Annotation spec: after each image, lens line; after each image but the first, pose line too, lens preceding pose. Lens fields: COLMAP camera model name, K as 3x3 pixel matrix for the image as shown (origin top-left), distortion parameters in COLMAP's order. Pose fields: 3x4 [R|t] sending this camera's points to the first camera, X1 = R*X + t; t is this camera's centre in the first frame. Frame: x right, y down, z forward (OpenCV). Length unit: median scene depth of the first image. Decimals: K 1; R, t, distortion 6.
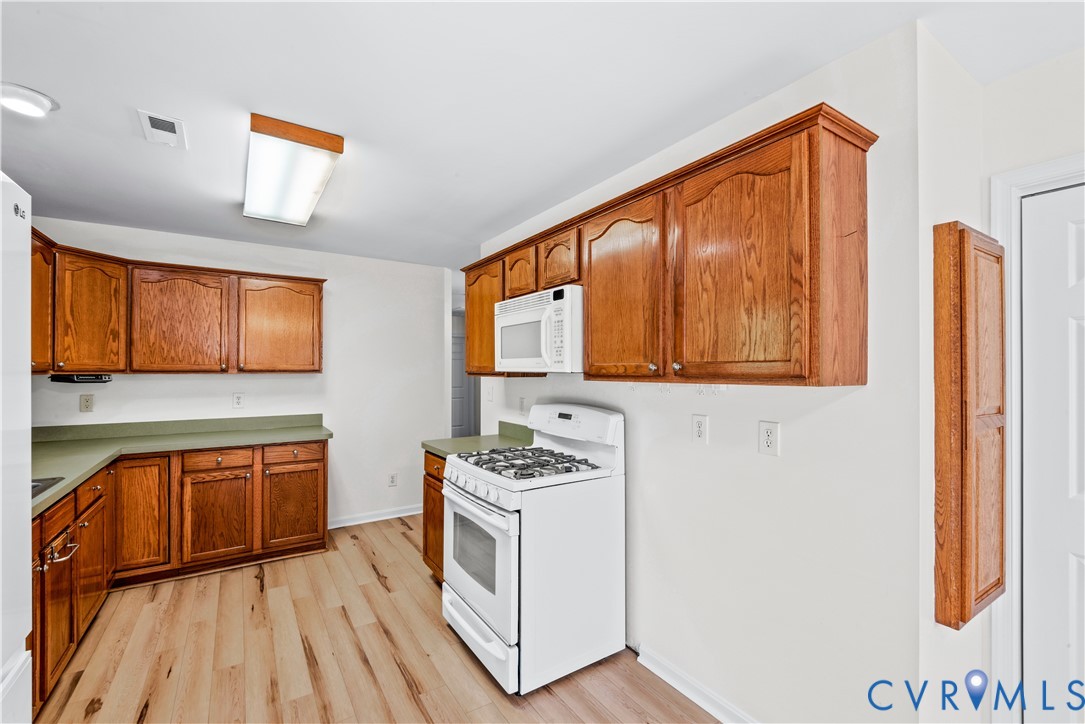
lens RADIAL K [[467.9, 0, 539.7], [0, 467.9, 365.7], [0, 0, 1]] dist [0.027788, -0.016997]
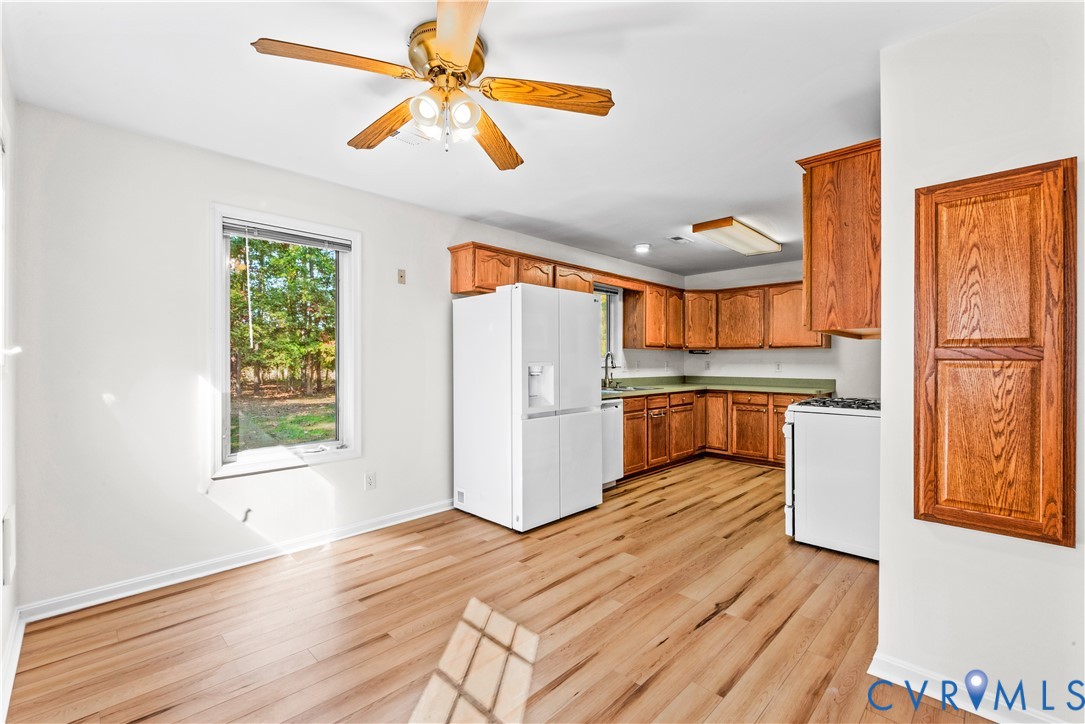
lens RADIAL K [[466.5, 0, 542.5], [0, 466.5, 362.0], [0, 0, 1]] dist [0.031940, -0.017511]
pose [[0.218596, 0.000360, -0.975815, 0.865442], [0.006880, 0.999975, 0.001910, 0.062266], [0.975791, -0.007131, 0.218587, -0.105231]]
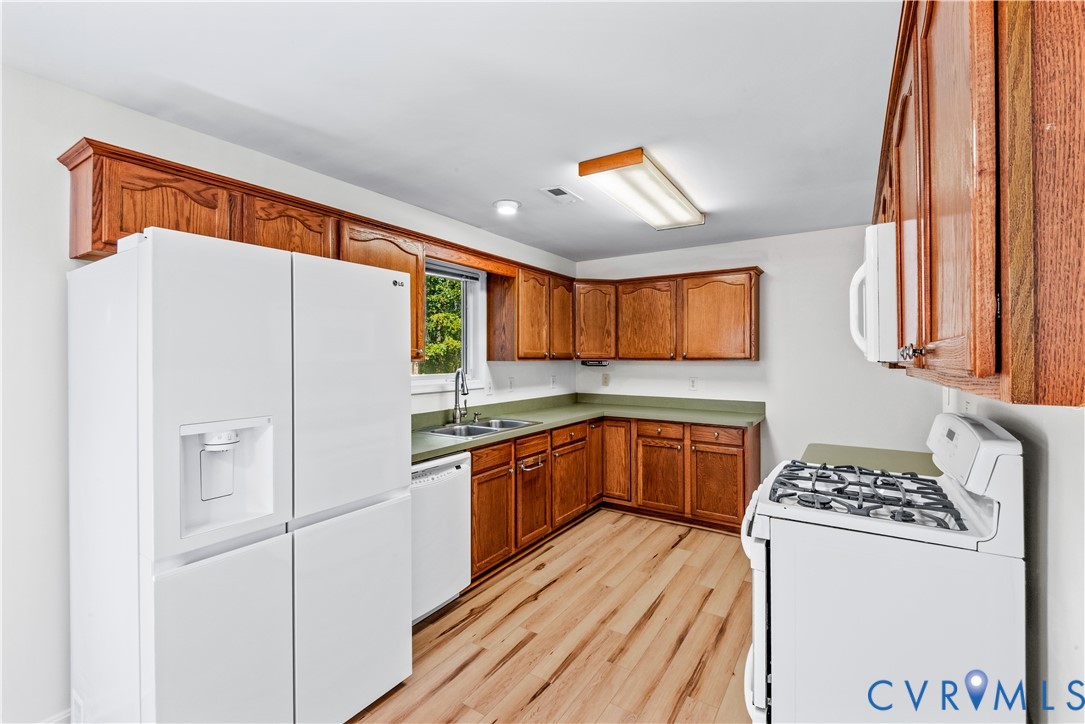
lens RADIAL K [[468.3, 0, 540.5], [0, 468.3, 355.6], [0, 0, 1]] dist [0.030734, -0.017453]
pose [[0.408113, -0.003892, -0.912923, 0.339400], [0.008539, 0.999963, -0.000445, 0.001413], [0.912891, -0.007613, 0.408132, 0.228911]]
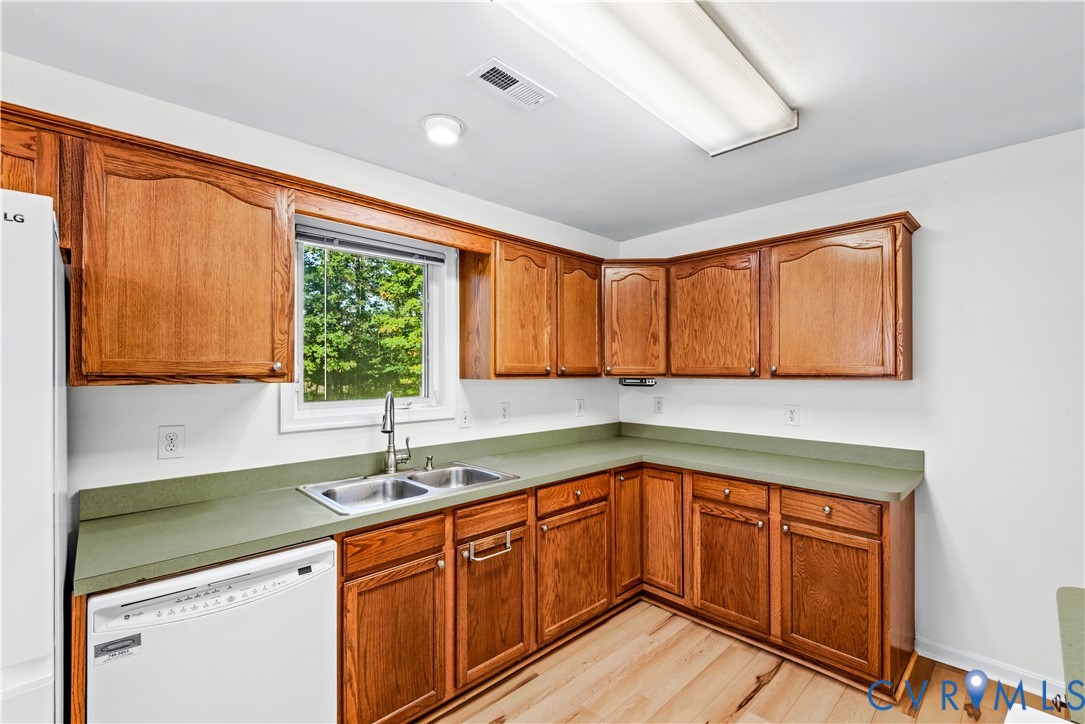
lens RADIAL K [[464.6, 0, 540.2], [0, 464.6, 366.7], [0, 0, 1]] dist [0.022654, -0.016973]
pose [[0.190761, -0.009065, -0.981595, 0.008757], [0.009299, 0.999929, -0.007427, -0.000611], [0.981593, -0.007711, 0.190831, 0.596031]]
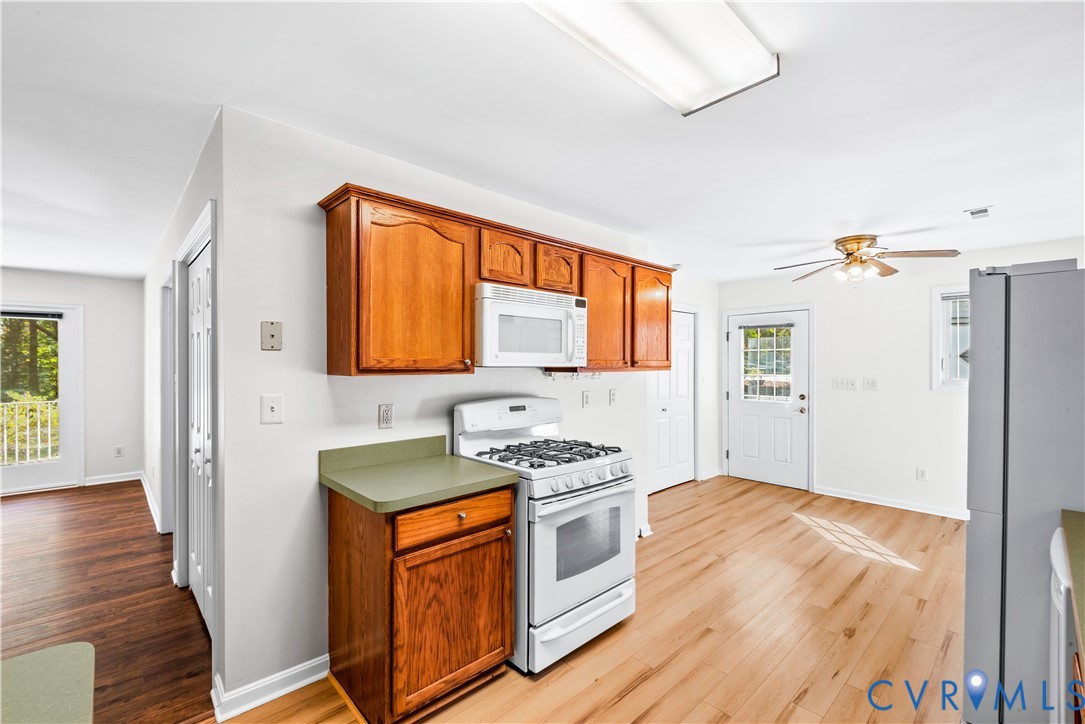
lens RADIAL K [[464.6, 0, 540.2], [0, 464.6, 366.7], [0, 0, 1]] dist [0.022654, -0.016973]
pose [[-0.178518, -0.004437, 0.983927, -0.839305], [-0.006305, 0.999974, 0.003366, 0.008455], [-0.983916, -0.005603, -0.178542, 0.971854]]
